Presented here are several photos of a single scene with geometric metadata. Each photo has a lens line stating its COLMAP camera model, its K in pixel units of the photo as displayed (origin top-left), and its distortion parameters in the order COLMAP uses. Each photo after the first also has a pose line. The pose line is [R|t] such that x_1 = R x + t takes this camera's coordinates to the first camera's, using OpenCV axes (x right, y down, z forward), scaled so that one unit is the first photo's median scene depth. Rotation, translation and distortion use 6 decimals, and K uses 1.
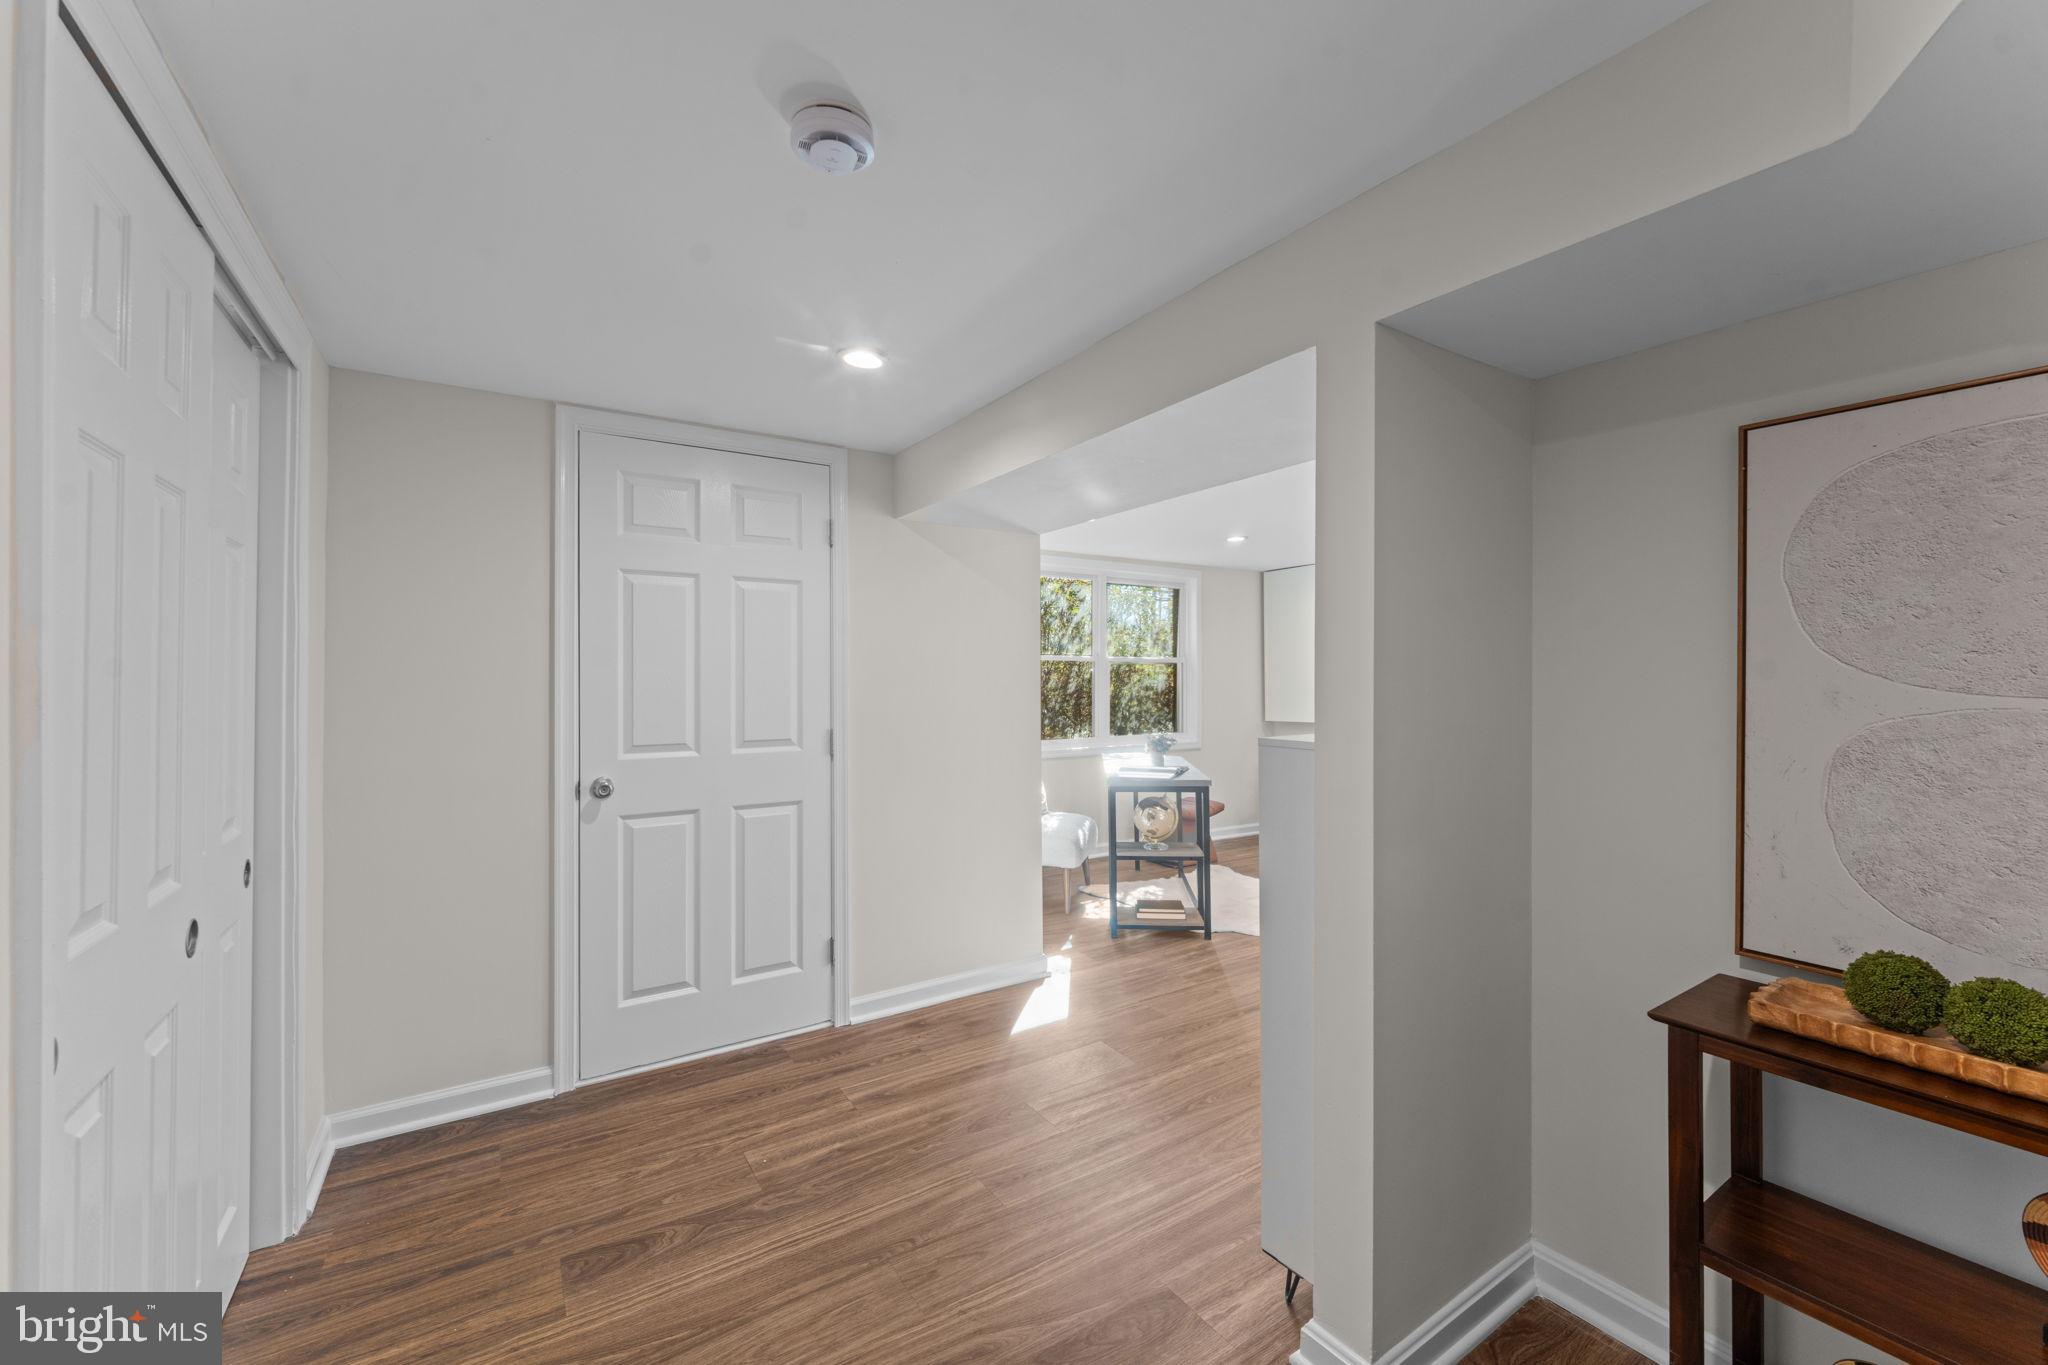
lens RADIAL K [[819.6, 0, 1015.0], [0, 819.6, 676.0], [0, 0, 1]] dist [-0.002545, -0.000921]
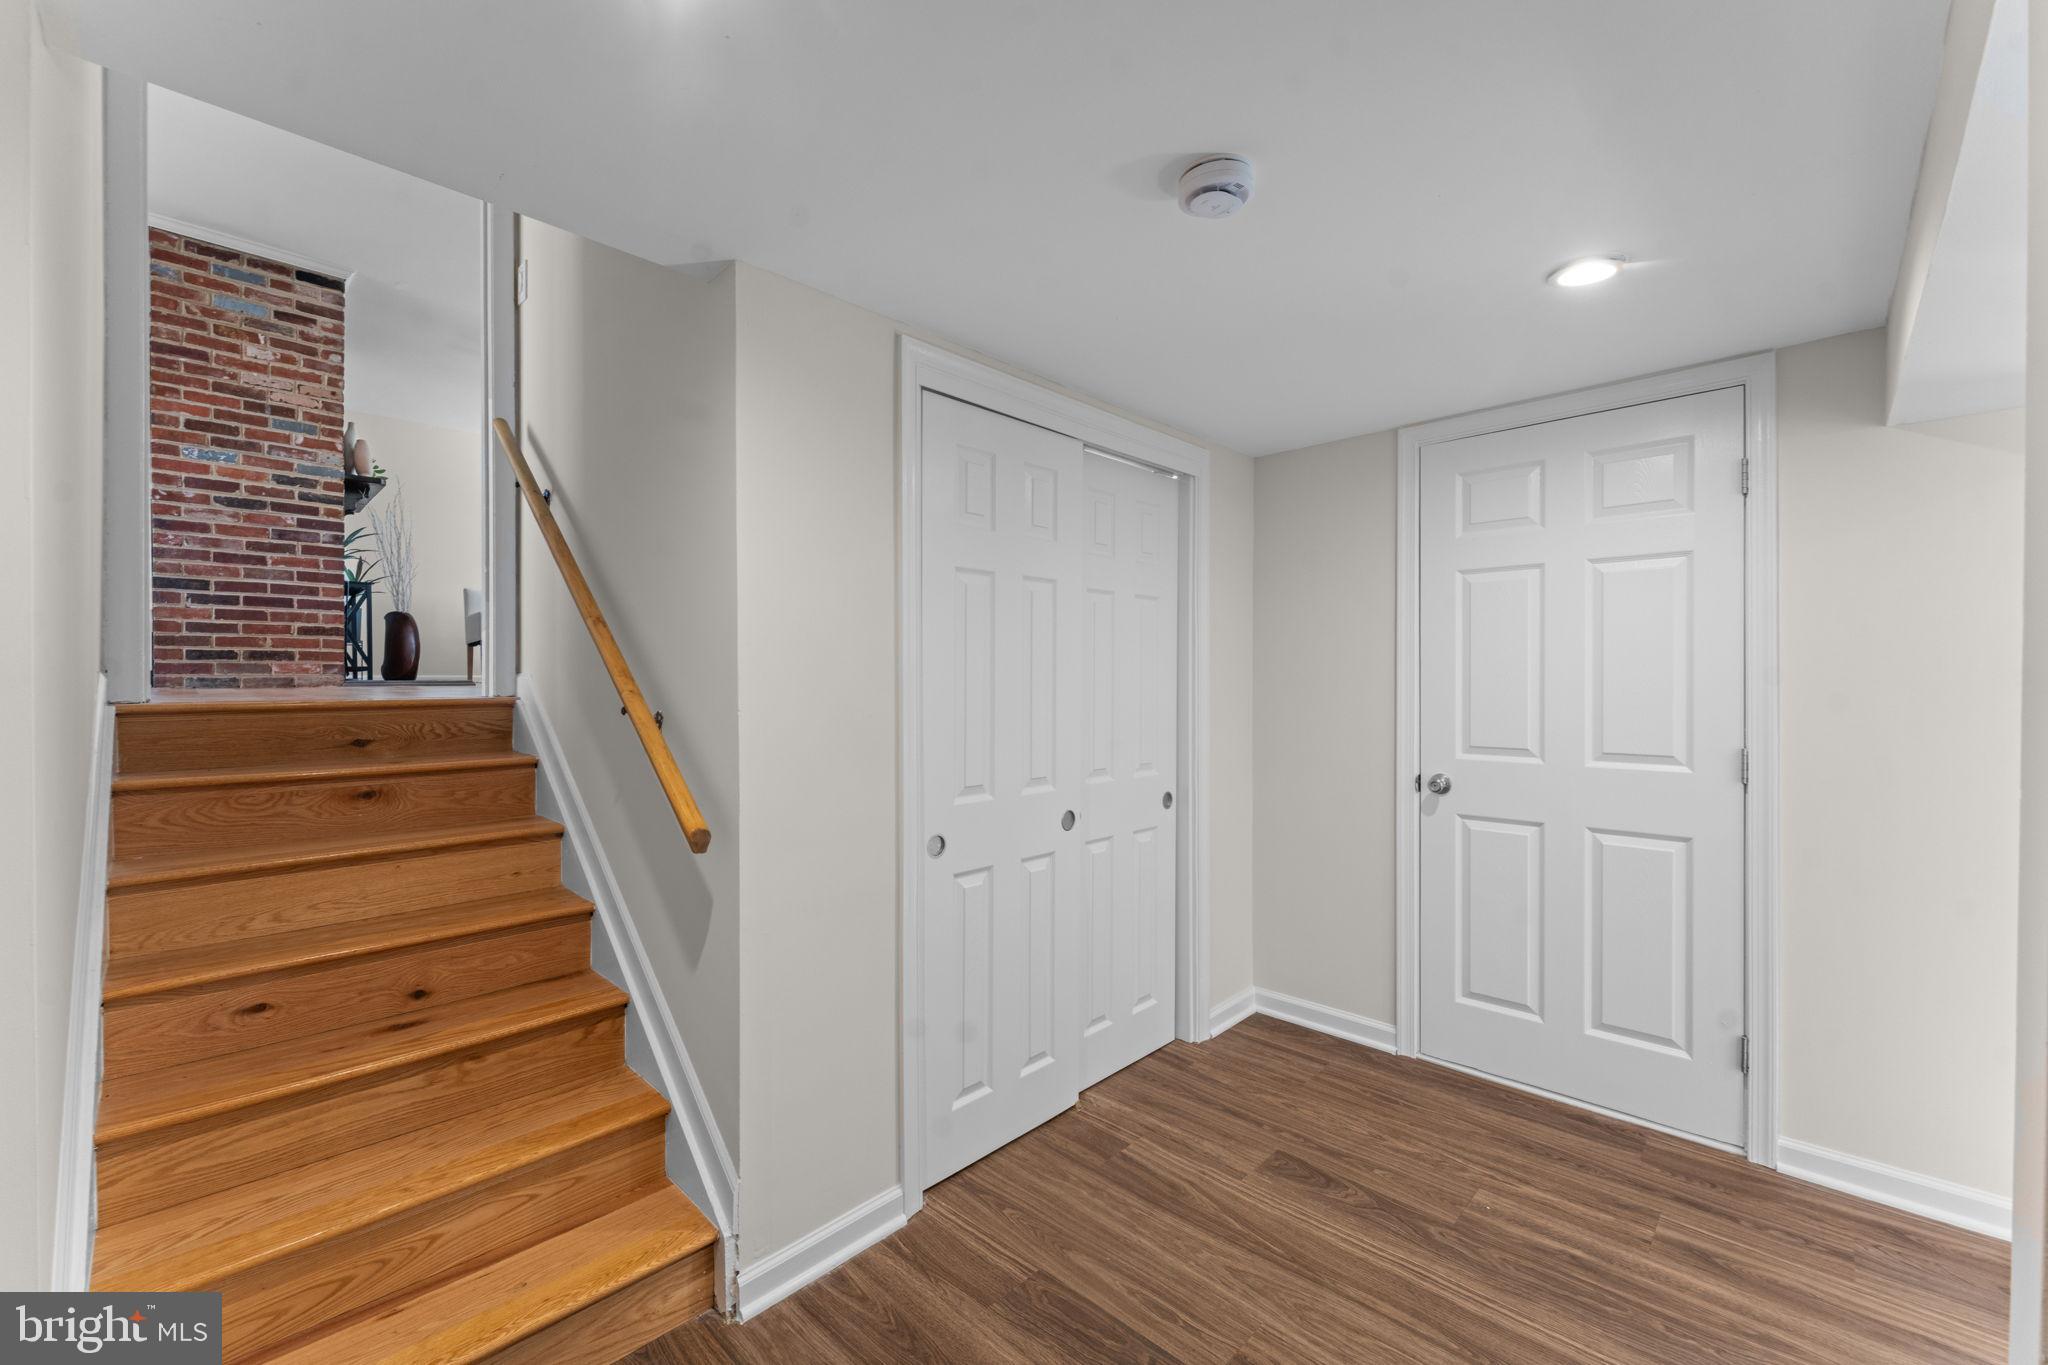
lens RADIAL K [[819.6, 0, 1010.4], [0, 819.6, 685.1], [0, 0, 1]] dist [-0.002545, -0.000921]
pose [[0.216640, 0.008460, -0.976215, 0.435333], [0.005070, 0.999939, 0.009791, -0.002268], [0.976238, -0.007070, 0.216584, 0.268052]]
